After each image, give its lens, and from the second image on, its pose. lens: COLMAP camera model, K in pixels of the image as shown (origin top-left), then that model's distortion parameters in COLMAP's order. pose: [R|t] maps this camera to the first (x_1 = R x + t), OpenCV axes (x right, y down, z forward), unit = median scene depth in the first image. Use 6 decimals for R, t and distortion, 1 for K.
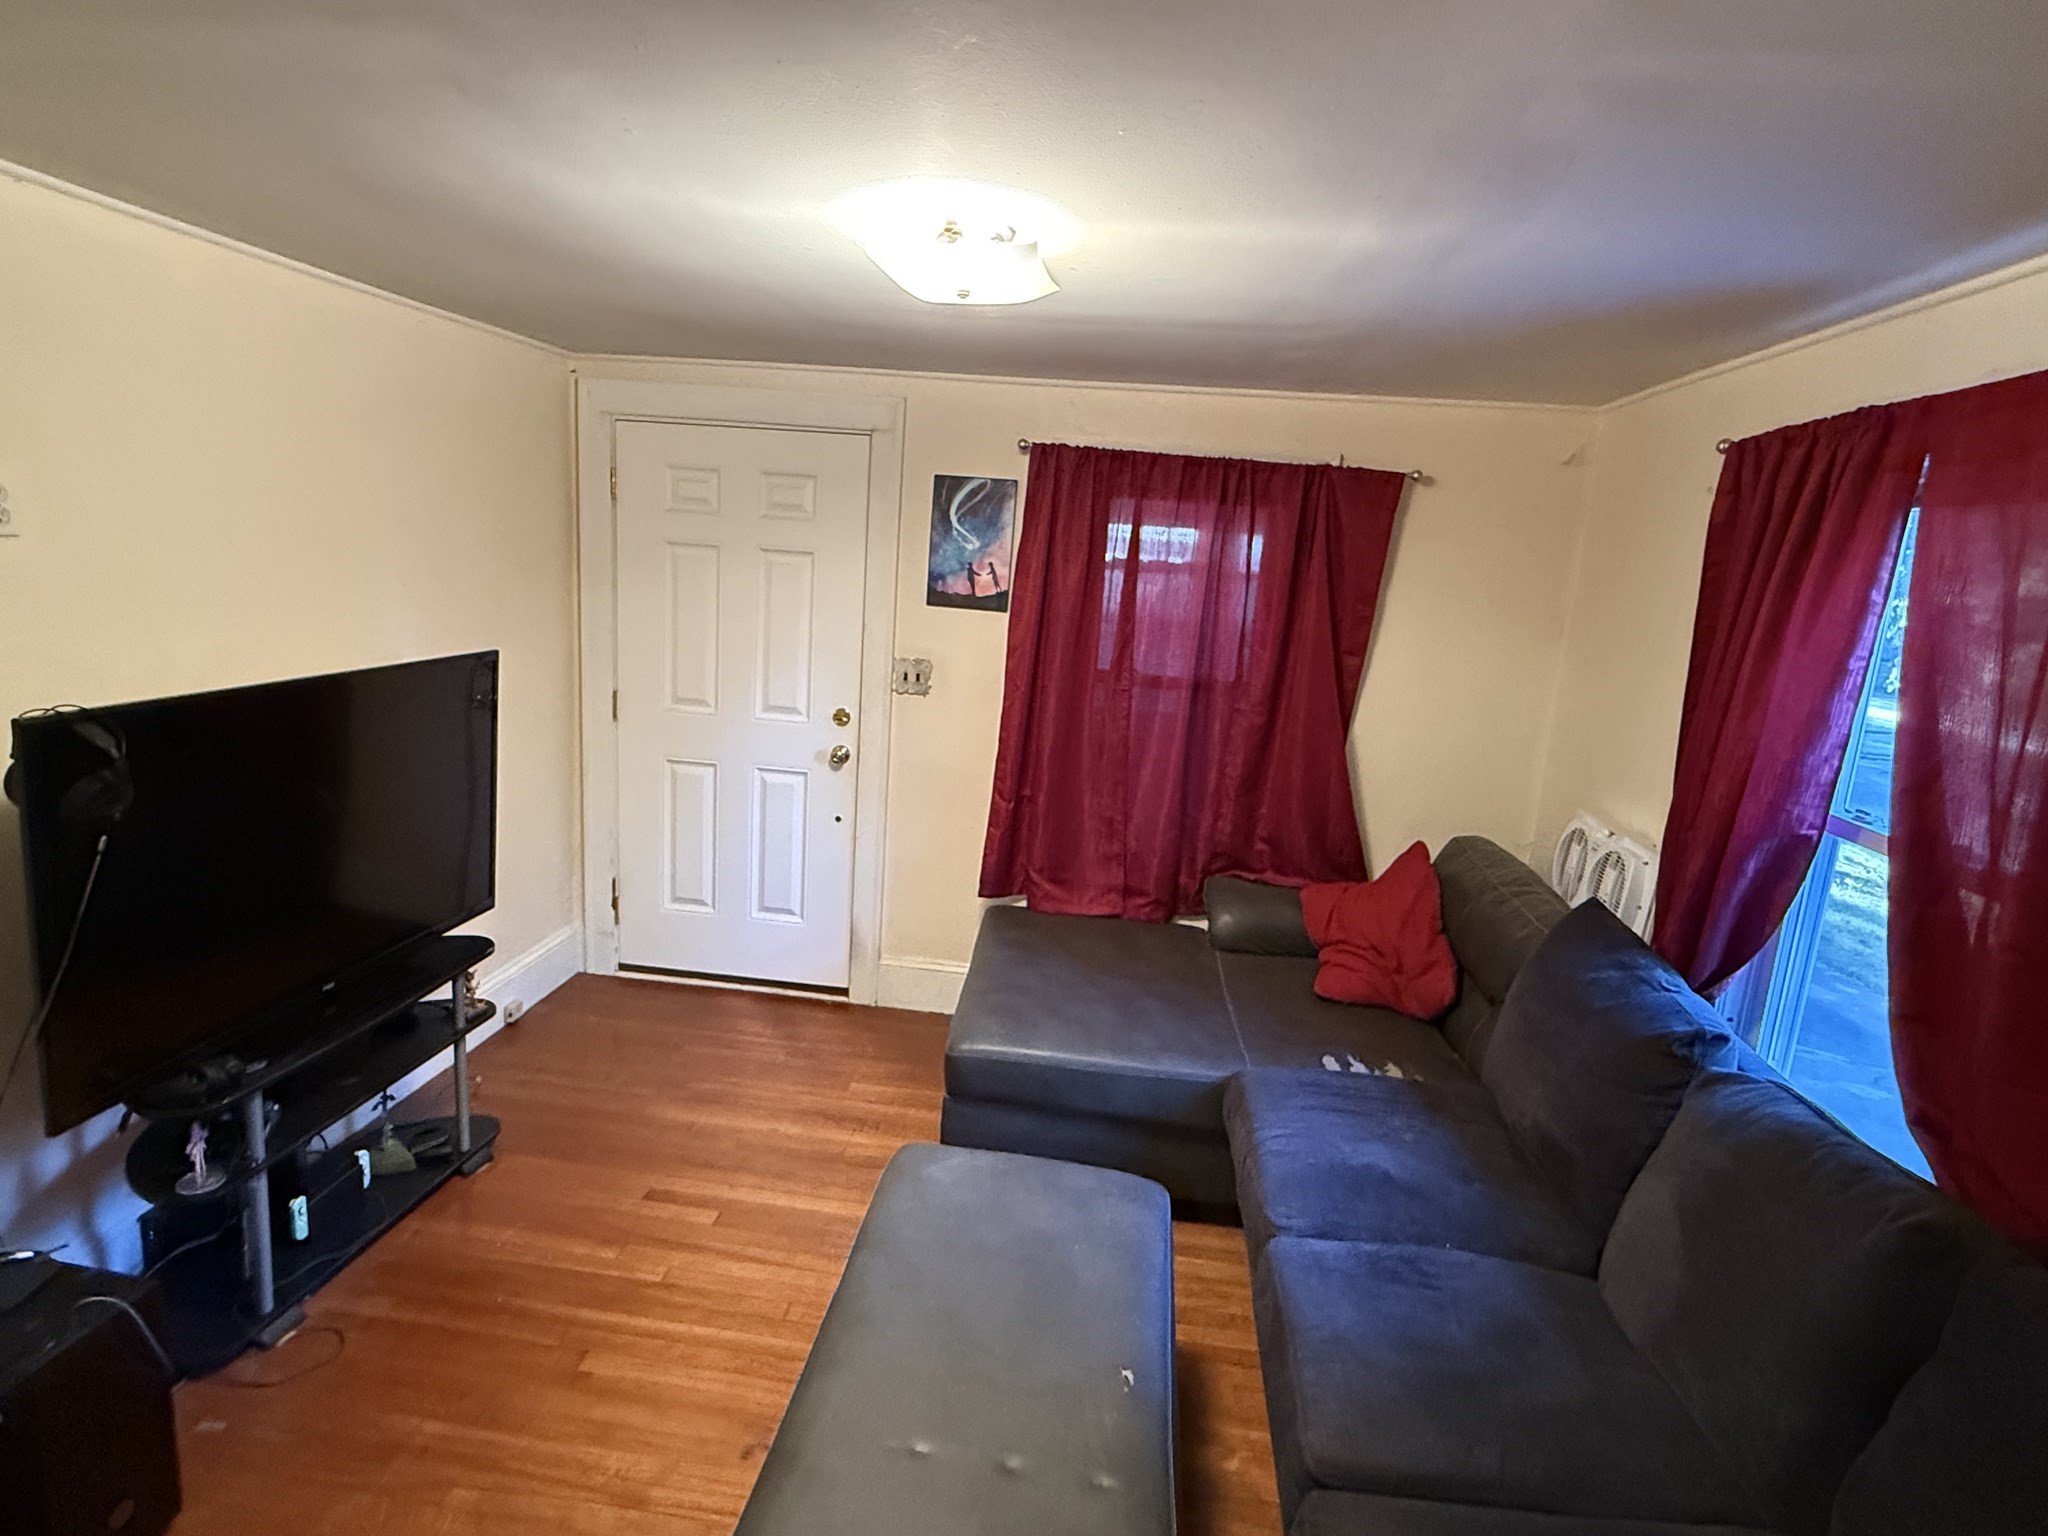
lens RADIAL K [[1091.0, 0, 1014.9], [0, 1091.0, 768.1], [0, 0, 1]] dist [0.002677, 0.000133]
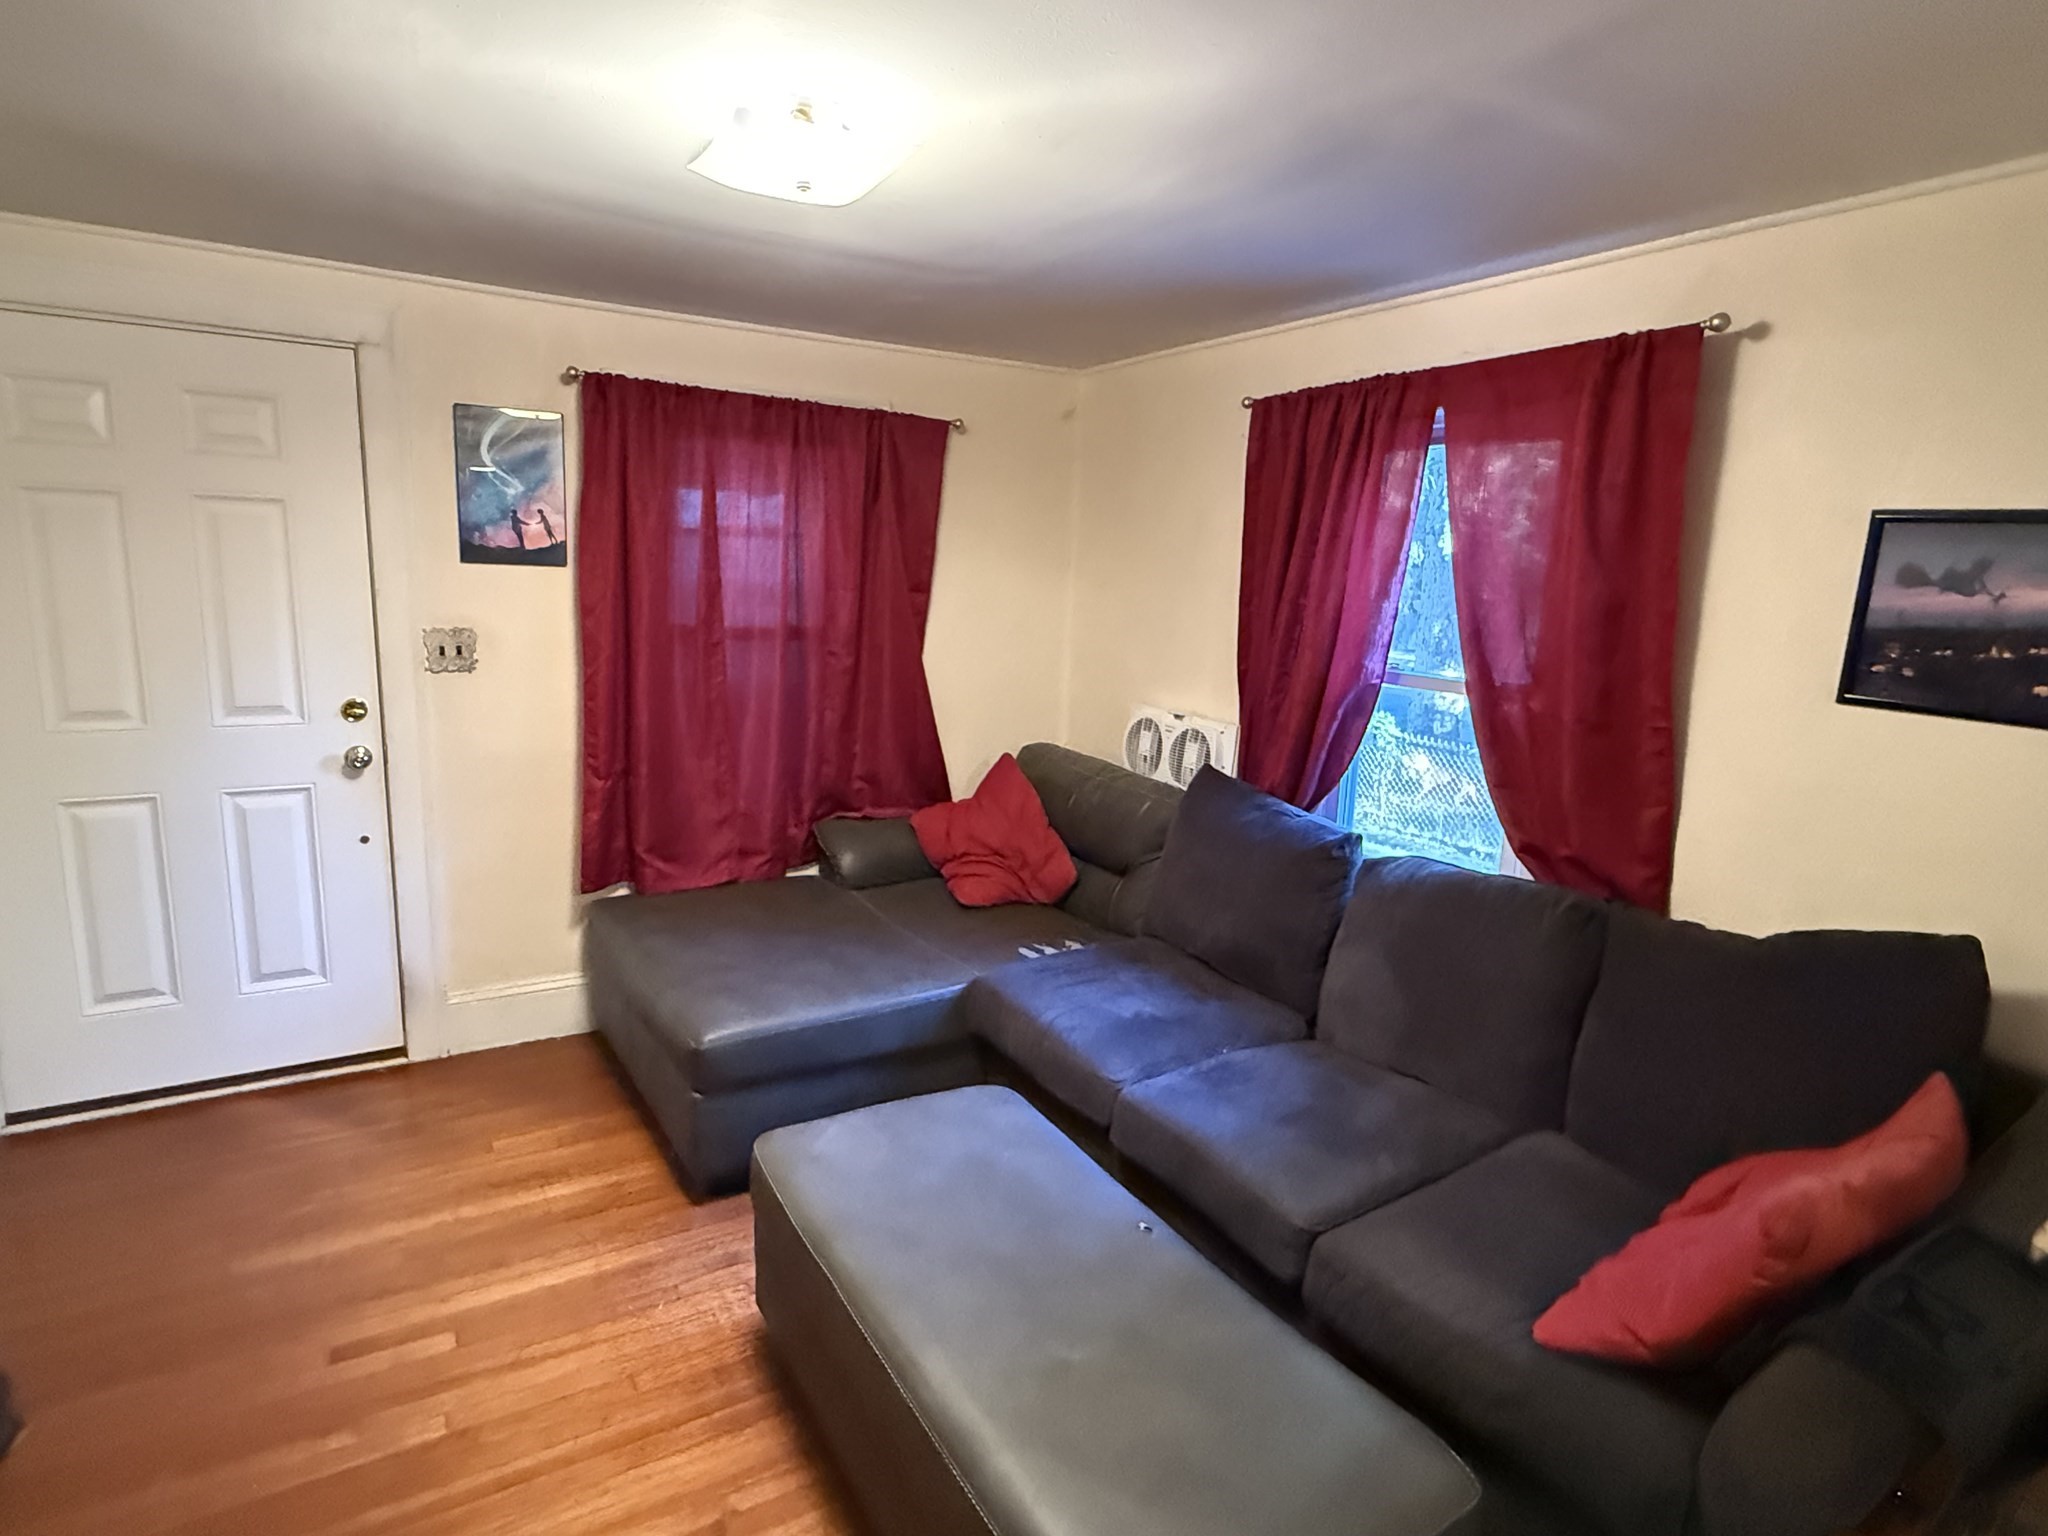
lens RADIAL K [[1091.0, 0, 1014.9], [0, 1091.0, 768.1], [0, 0, 1]] dist [0.002677, 0.000133]
pose [[0.790973, -0.151224, 0.592868, -0.280469], [0.135729, 0.988200, 0.070980, 0.003665], [-0.596606, 0.024326, 0.802165, 0.092294]]
